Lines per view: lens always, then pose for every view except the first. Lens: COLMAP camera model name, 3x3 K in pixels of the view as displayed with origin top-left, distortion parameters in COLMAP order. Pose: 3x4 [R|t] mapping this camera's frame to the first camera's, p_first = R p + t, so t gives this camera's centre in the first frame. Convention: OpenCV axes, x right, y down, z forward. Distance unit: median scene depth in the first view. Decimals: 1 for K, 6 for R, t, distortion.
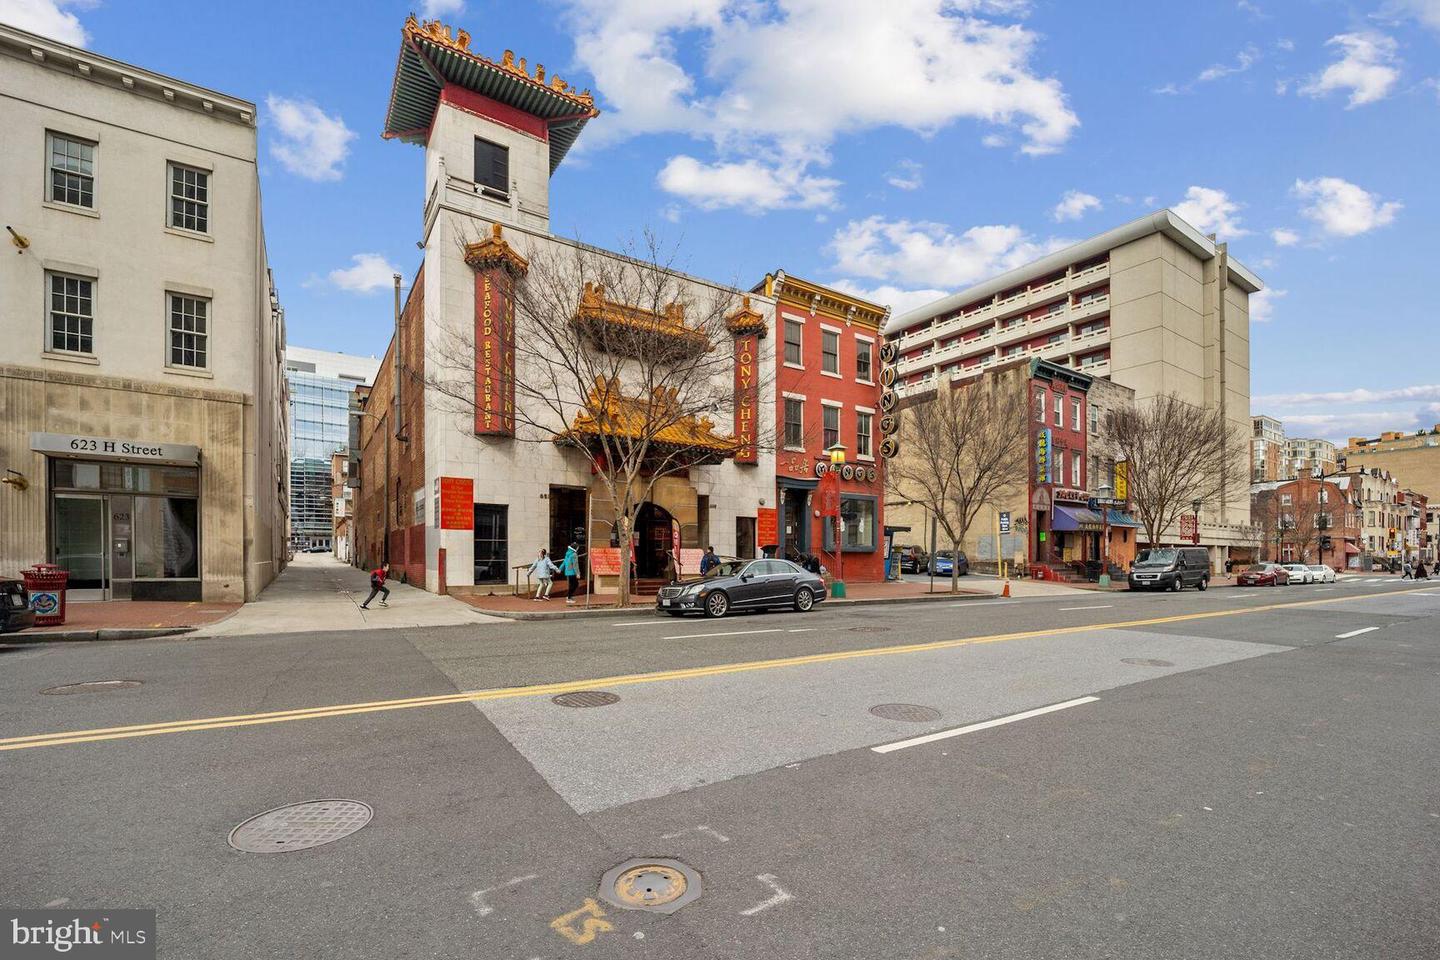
lens RADIAL K [[591.8, 0, 735.6], [0, 591.8, 562.0], [0, 0, 1]] dist [0.001331, -0.000152]
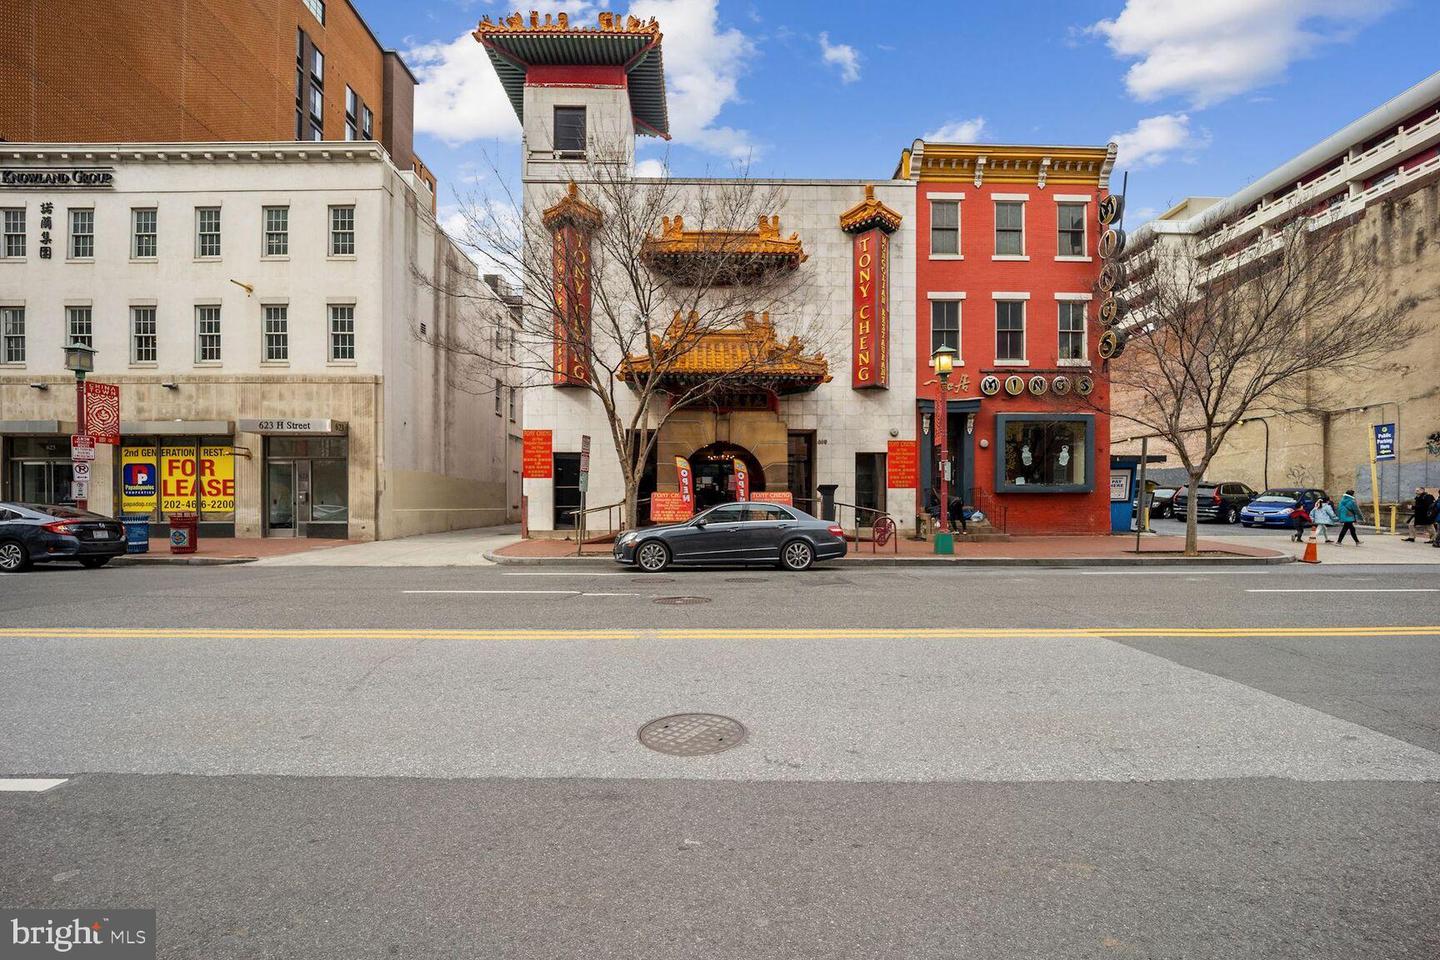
lens RADIAL K [[591.8, 0, 718.2], [0, 591.8, 512.4], [0, 0, 1]] dist [0.001331, -0.000152]
pose [[0.854134, -0.000849, -0.520053, 0.314832], [0.004077, 0.999979, 0.005063, 0.003258], [0.520038, -0.006445, 0.854119, 0.211697]]
